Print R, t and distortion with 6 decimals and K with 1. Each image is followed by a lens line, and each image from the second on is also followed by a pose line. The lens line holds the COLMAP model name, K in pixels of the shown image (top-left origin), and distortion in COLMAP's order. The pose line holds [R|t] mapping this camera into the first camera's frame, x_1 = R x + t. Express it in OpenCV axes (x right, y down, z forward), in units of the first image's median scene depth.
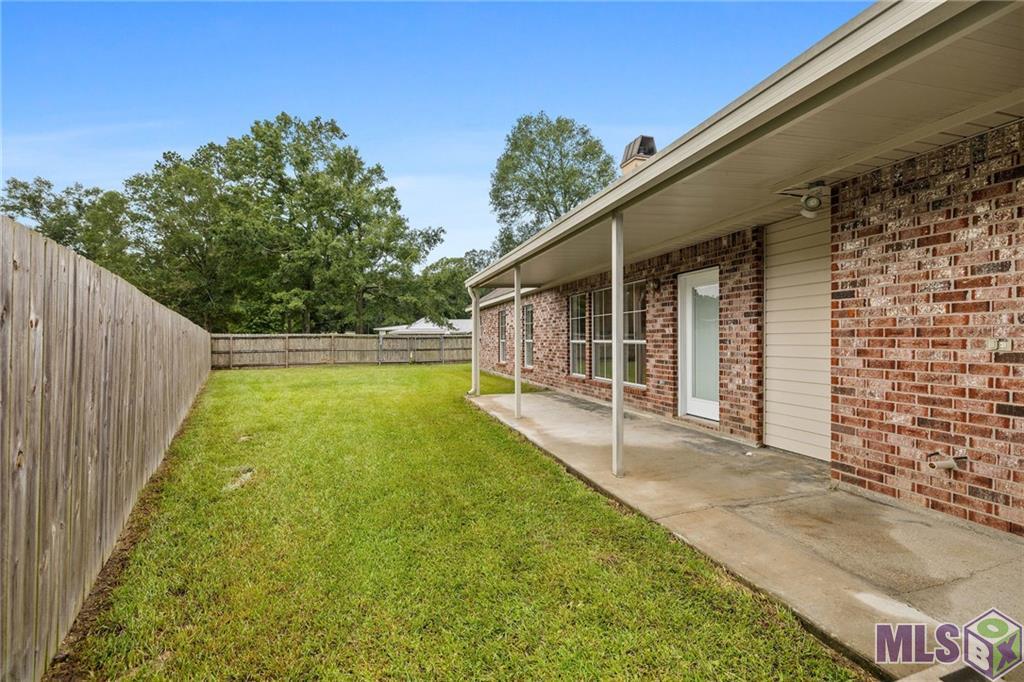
lens RADIAL K [[432.5, 0, 512.9], [0, 432.5, 337.1], [0, 0, 1]] dist [0.001671, -0.000793]
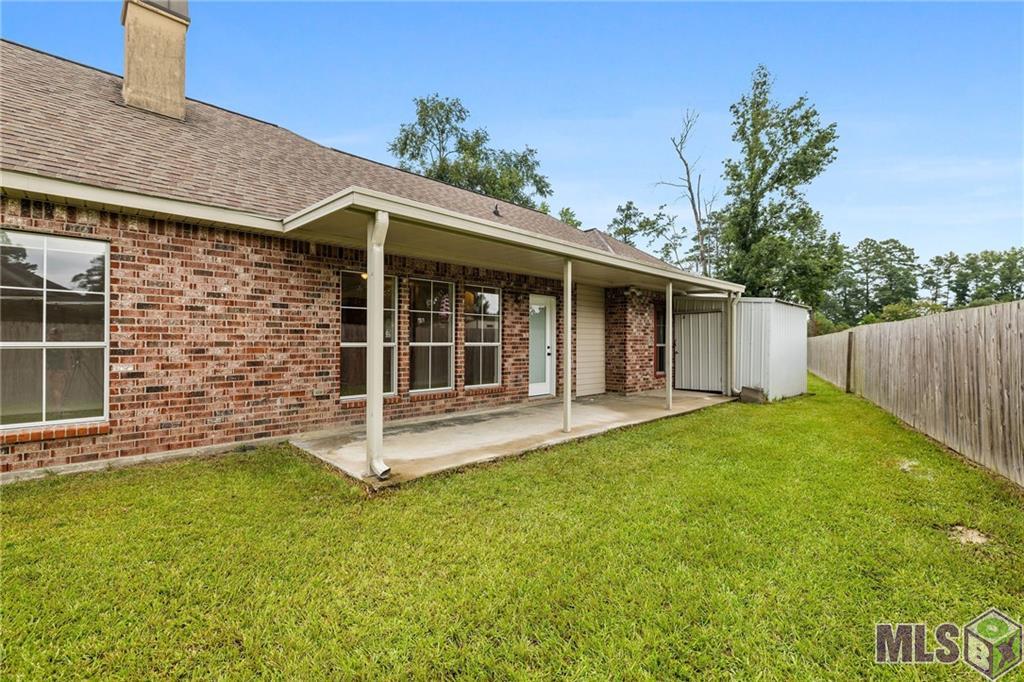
lens RADIAL K [[432.5, 0, 516.3], [0, 432.5, 339.8], [0, 0, 1]] dist [0.001671, -0.000793]
pose [[-0.444389, 0.001216, 0.895833, -0.759194], [-0.009494, 0.999937, -0.006067, 0.006560], [-0.895784, -0.011201, -0.444349, 1.546634]]
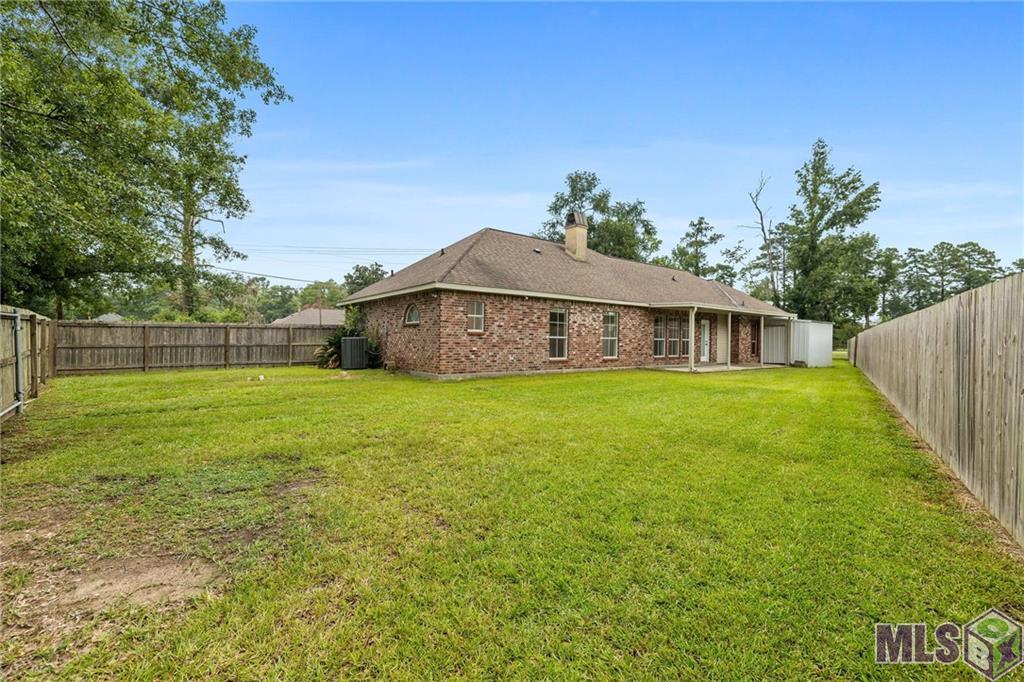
lens RADIAL K [[432.5, 0, 506.4], [0, 432.5, 339.8], [0, 0, 1]] dist [0.001671, -0.000793]
pose [[-0.320788, -0.006020, 0.947132, -2.165607], [-0.019897, 0.999802, -0.000384, 0.039058], [-0.946942, -0.018968, -0.320844, 3.301537]]
